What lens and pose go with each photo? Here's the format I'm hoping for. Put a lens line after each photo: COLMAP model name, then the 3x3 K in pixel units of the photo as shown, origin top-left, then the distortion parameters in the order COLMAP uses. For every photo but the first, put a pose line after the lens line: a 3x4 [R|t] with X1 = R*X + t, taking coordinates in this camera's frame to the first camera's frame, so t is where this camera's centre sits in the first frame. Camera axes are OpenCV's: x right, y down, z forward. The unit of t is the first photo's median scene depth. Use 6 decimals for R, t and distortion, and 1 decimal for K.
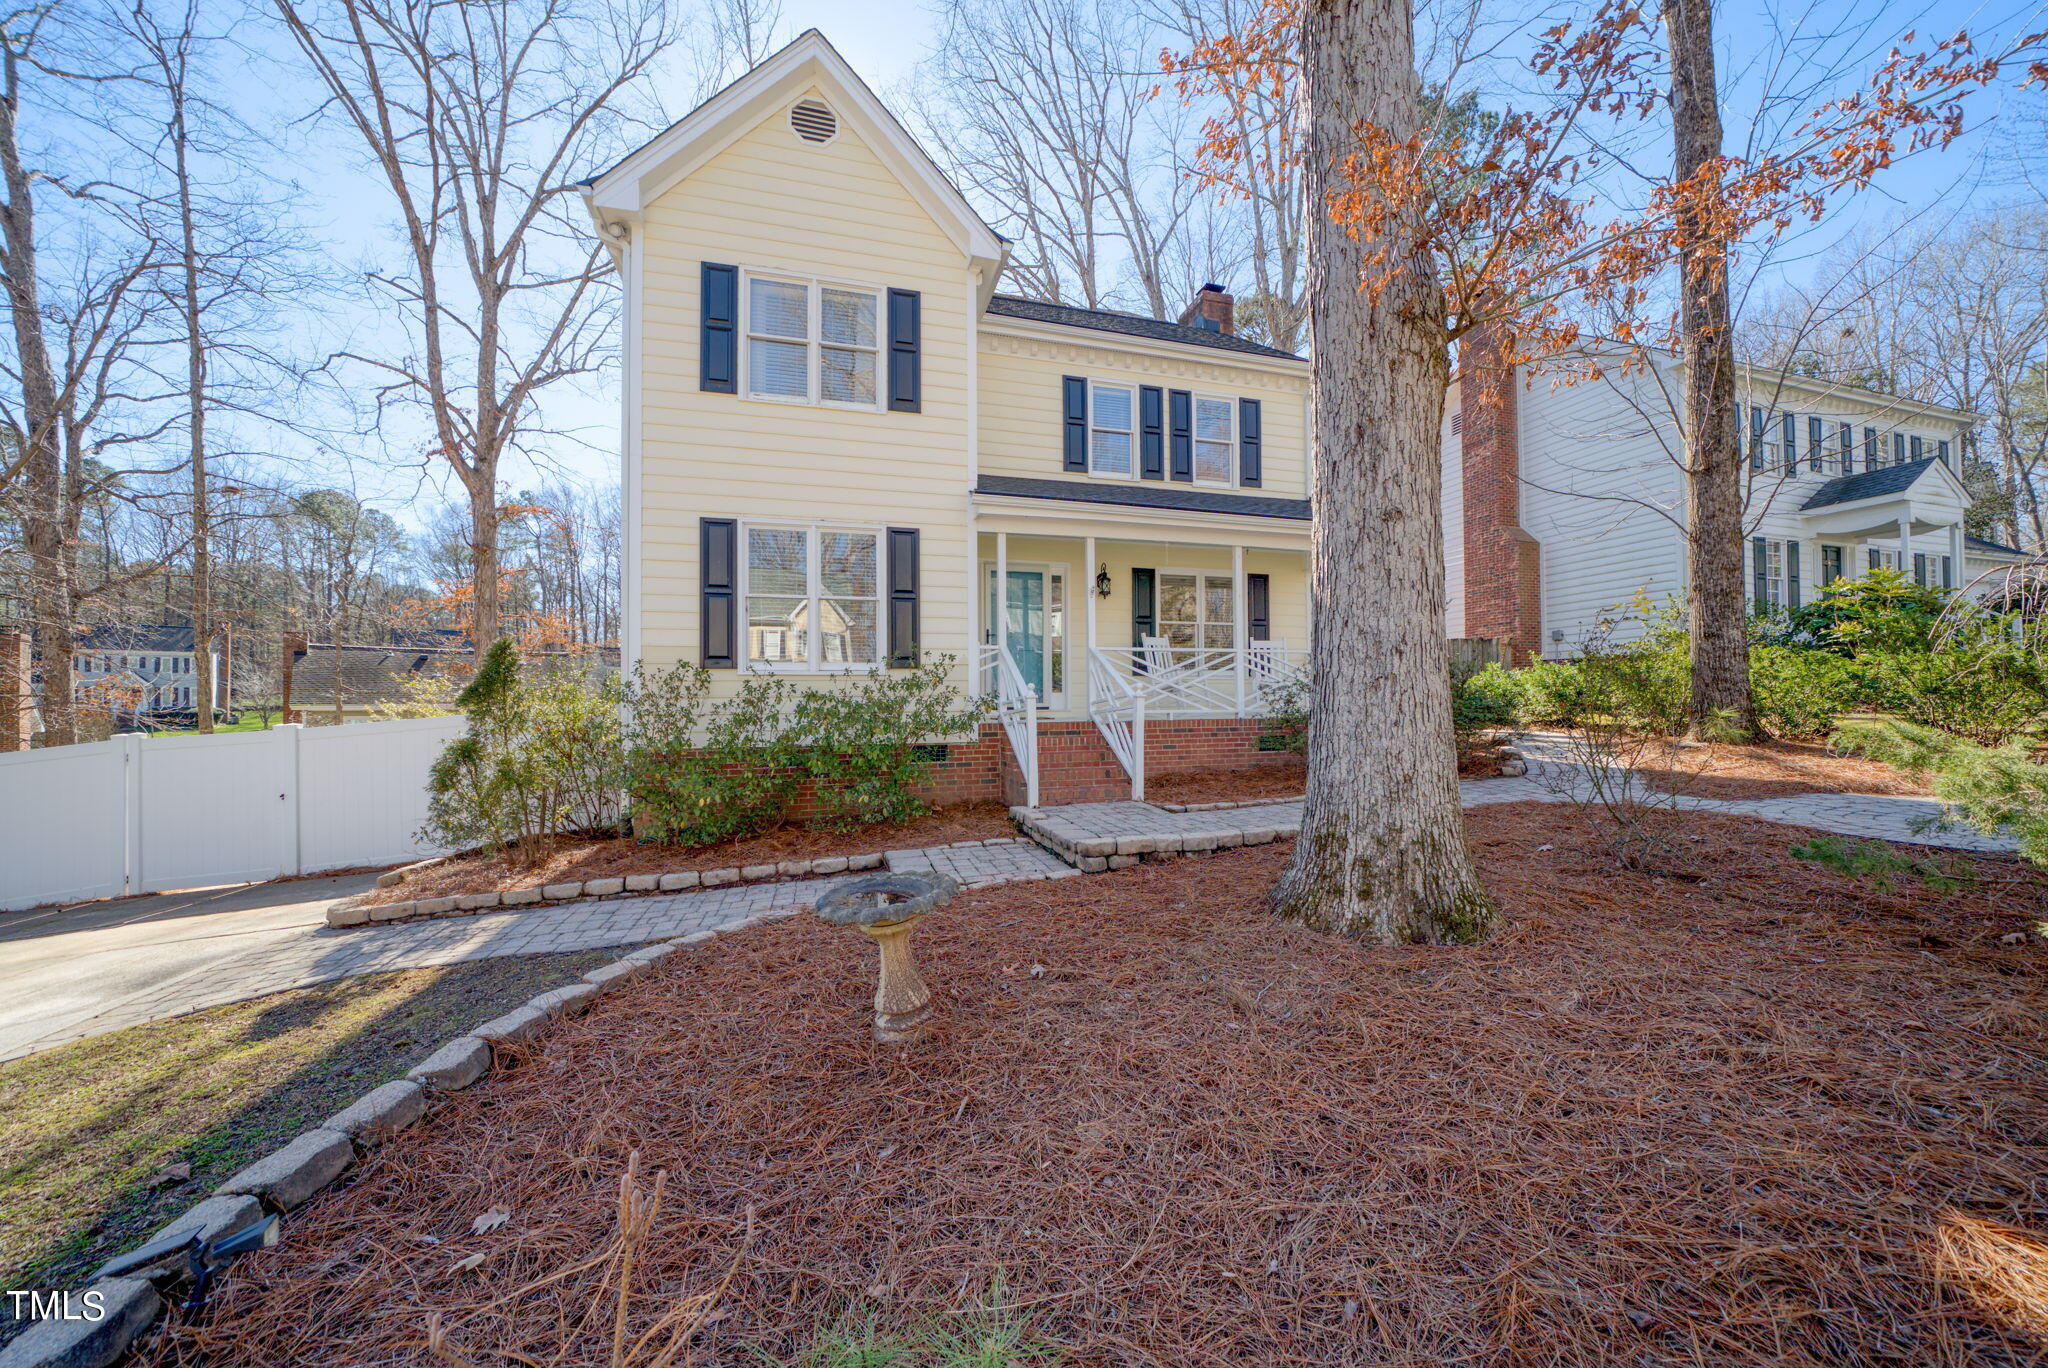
lens RADIAL K [[832.7, 0, 1024.0], [0, 832.7, 684.0], [0, 0, 1]] dist [-0.008947, -0.000008]
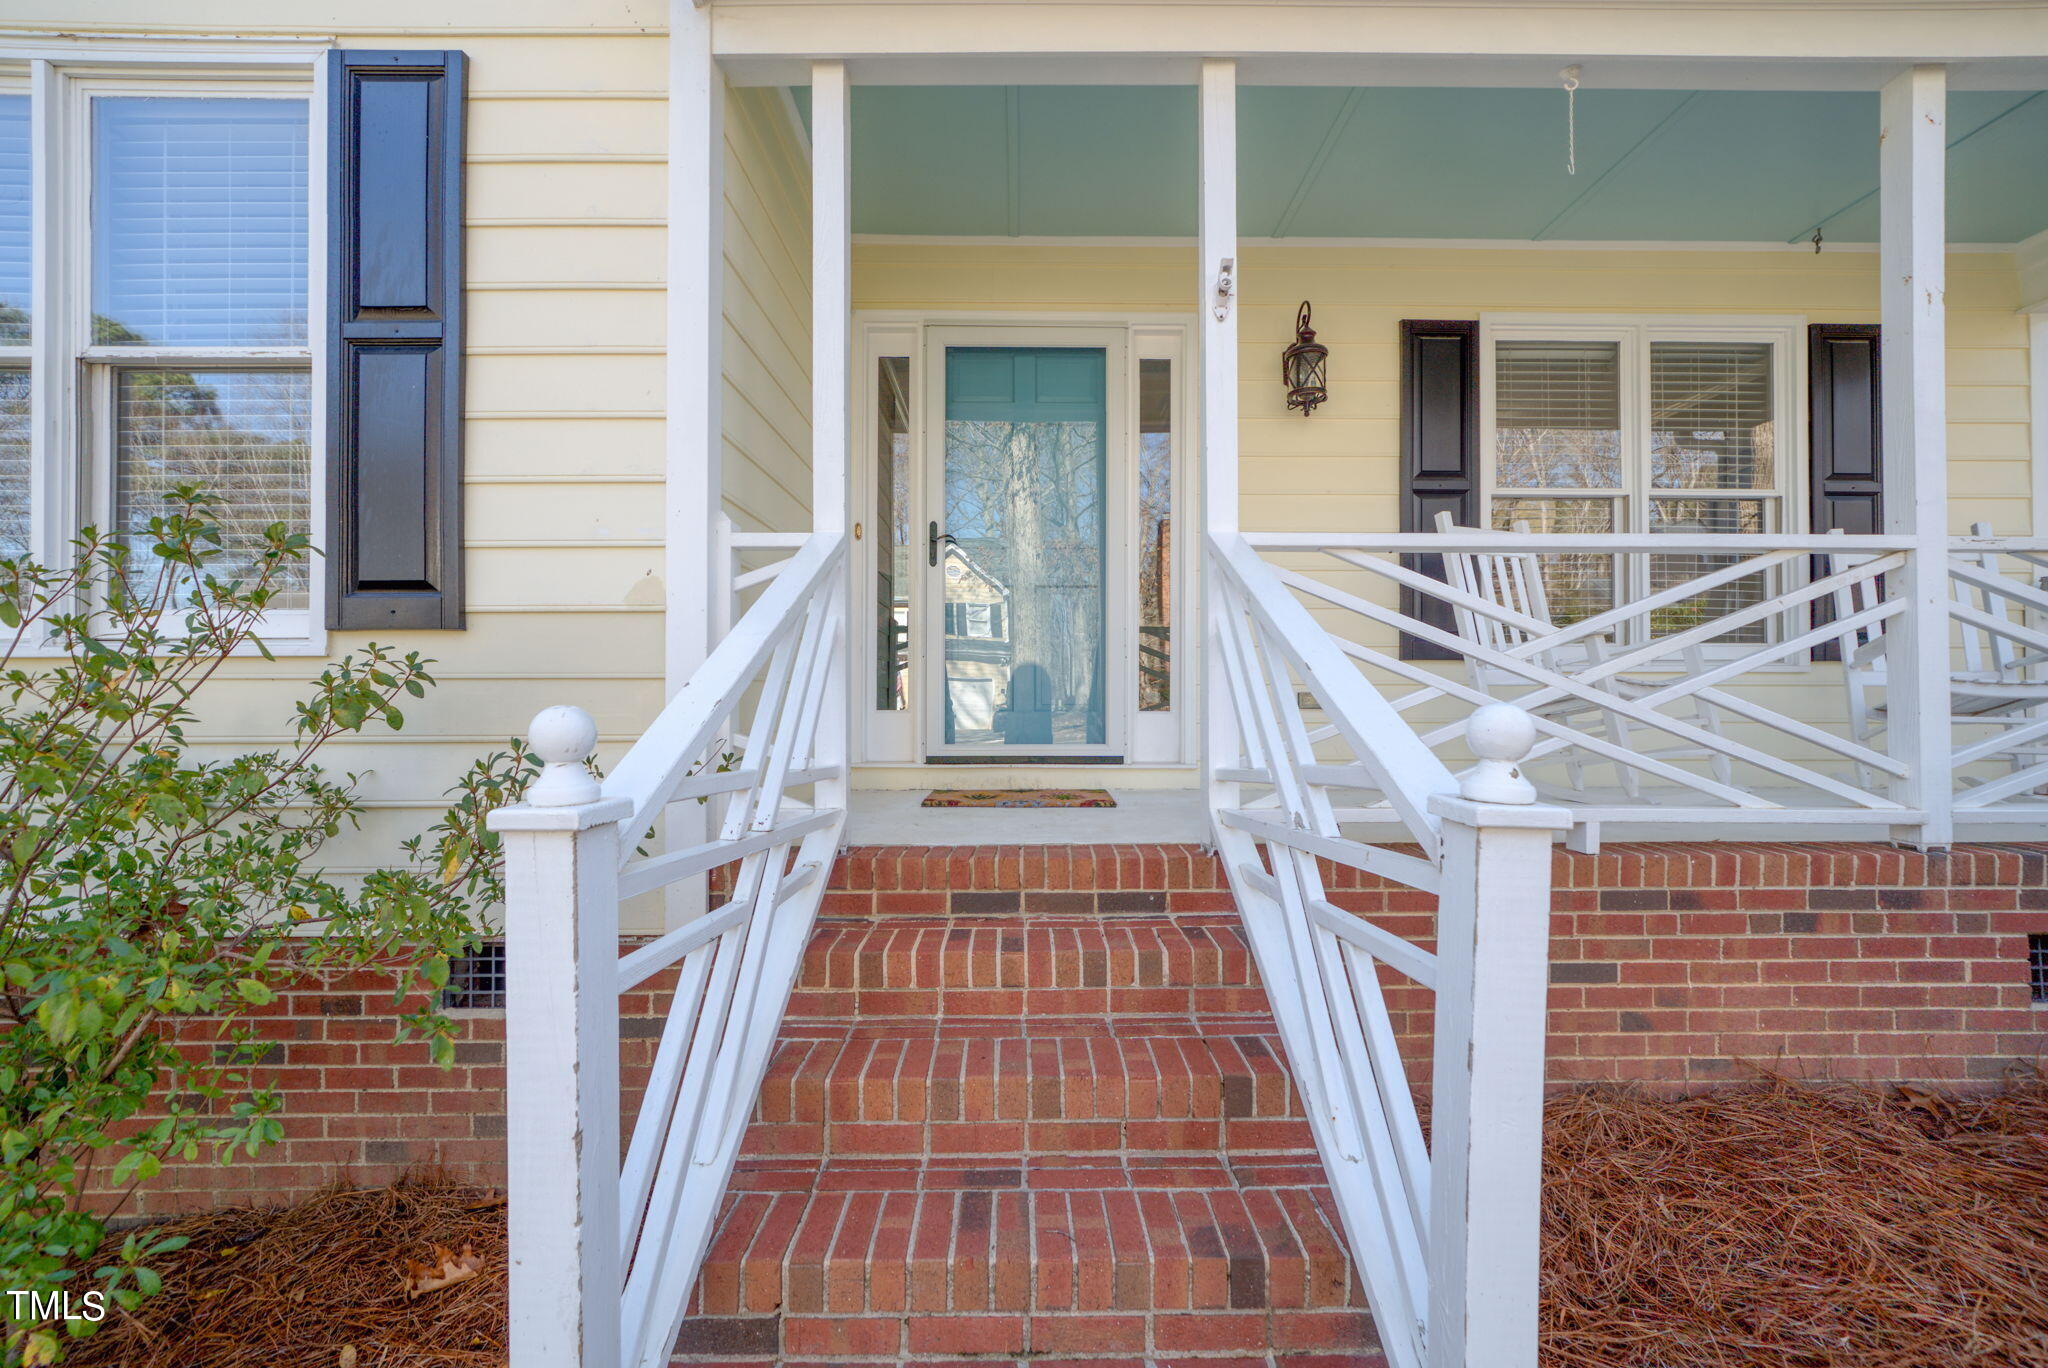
lens RADIAL K [[832.7, 0, 1024.0], [0, 832.7, 684.0], [0, 0, 1]] dist [-0.008947, -0.000008]
pose [[0.954674, 0.006304, -0.297588, 0.087477], [-0.004046, 0.999958, 0.008202, -0.001301], [0.297627, -0.006626, 0.954659, 0.652039]]
